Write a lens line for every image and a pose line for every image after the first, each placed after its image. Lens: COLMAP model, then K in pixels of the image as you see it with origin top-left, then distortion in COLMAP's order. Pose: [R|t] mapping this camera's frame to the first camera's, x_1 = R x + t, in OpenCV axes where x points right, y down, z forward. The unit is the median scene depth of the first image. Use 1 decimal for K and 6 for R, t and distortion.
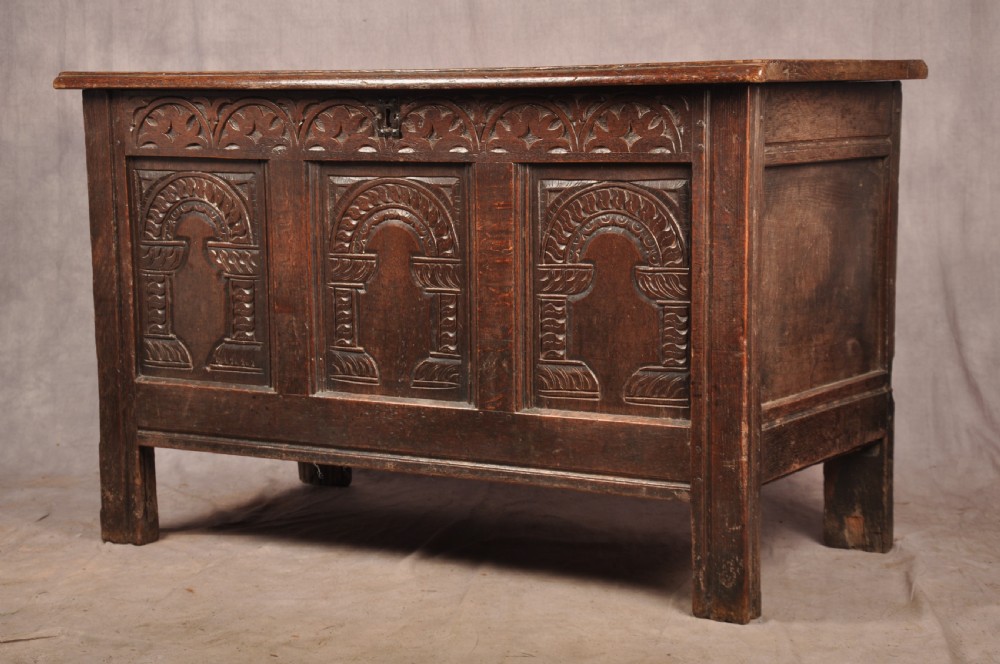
lens RADIAL K [[2106.9, 0, 503.0], [0, 2106.9, 365.2], [0, 0, 1]] dist [0.066988, 3.279083]
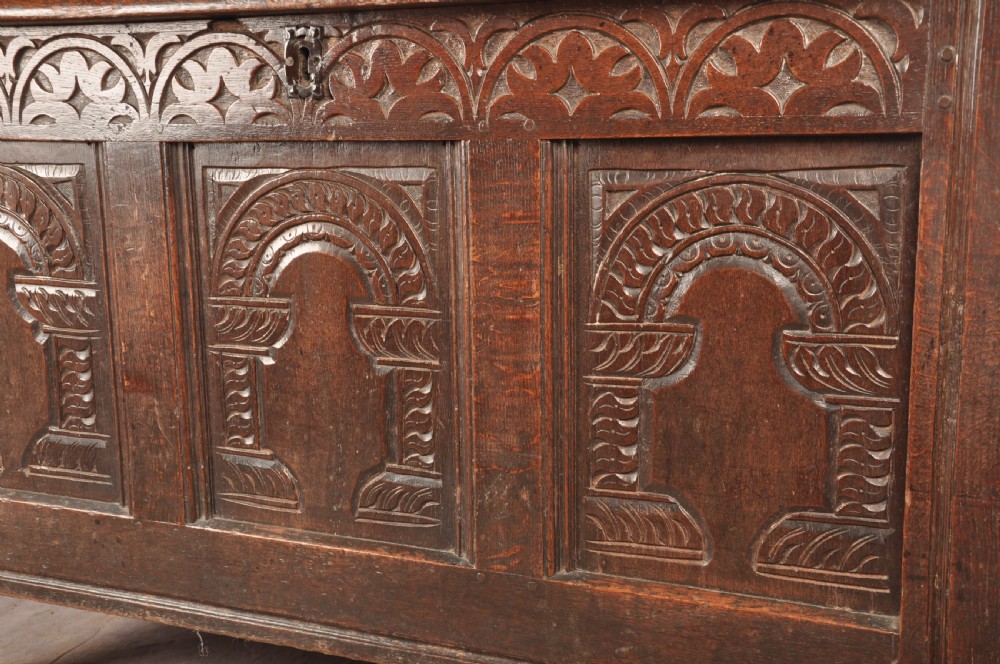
lens RADIAL K [[1220.2, 0, 500.0], [0, 1220.2, 332.0], [0, 0, 1]] dist [-0.008637, 0.281663]
pose [[0.992721, -0.025886, 0.117621, -0.042267], [0.020658, 0.998753, 0.045452, -0.058226], [-0.118651, -0.042691, 0.992018, 0.655915]]
